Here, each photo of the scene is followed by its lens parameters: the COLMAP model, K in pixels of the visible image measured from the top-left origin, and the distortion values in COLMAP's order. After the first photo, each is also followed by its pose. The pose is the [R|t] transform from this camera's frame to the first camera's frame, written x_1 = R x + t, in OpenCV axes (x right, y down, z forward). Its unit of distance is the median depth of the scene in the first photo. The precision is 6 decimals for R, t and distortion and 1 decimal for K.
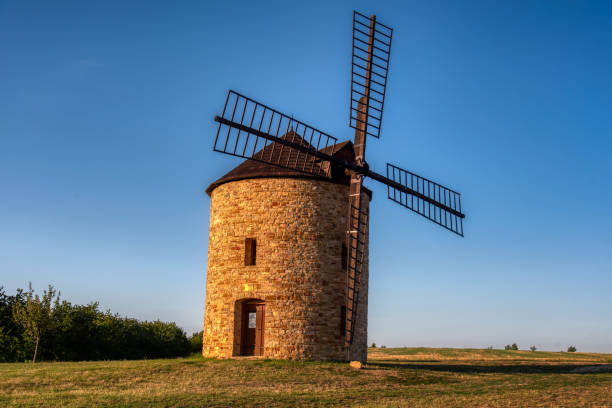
lens RADIAL K [[660.3, 0, 306.0], [0, 660.3, 204.0], [0, 0, 1]] dist [0.021242, -0.010596]
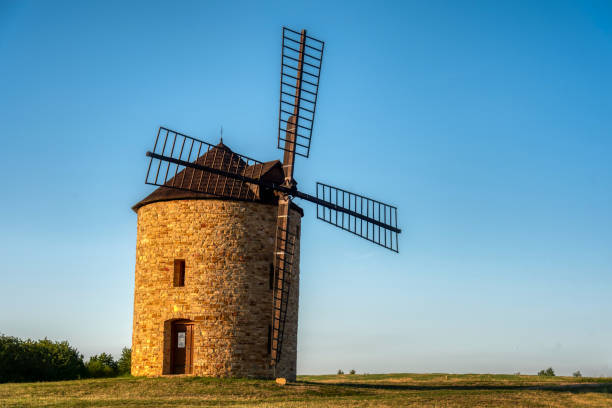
lens RADIAL K [[1017.4, 0, 306.0], [0, 1017.4, 204.0], [0, 0, 1]] dist [-0.005705, -0.046549]
pose [[0.998765, -0.000744, 0.049685, 0.032520], [-0.001465, 0.999012, 0.044410, -0.102759], [-0.049669, -0.044428, 0.997777, -0.562118]]
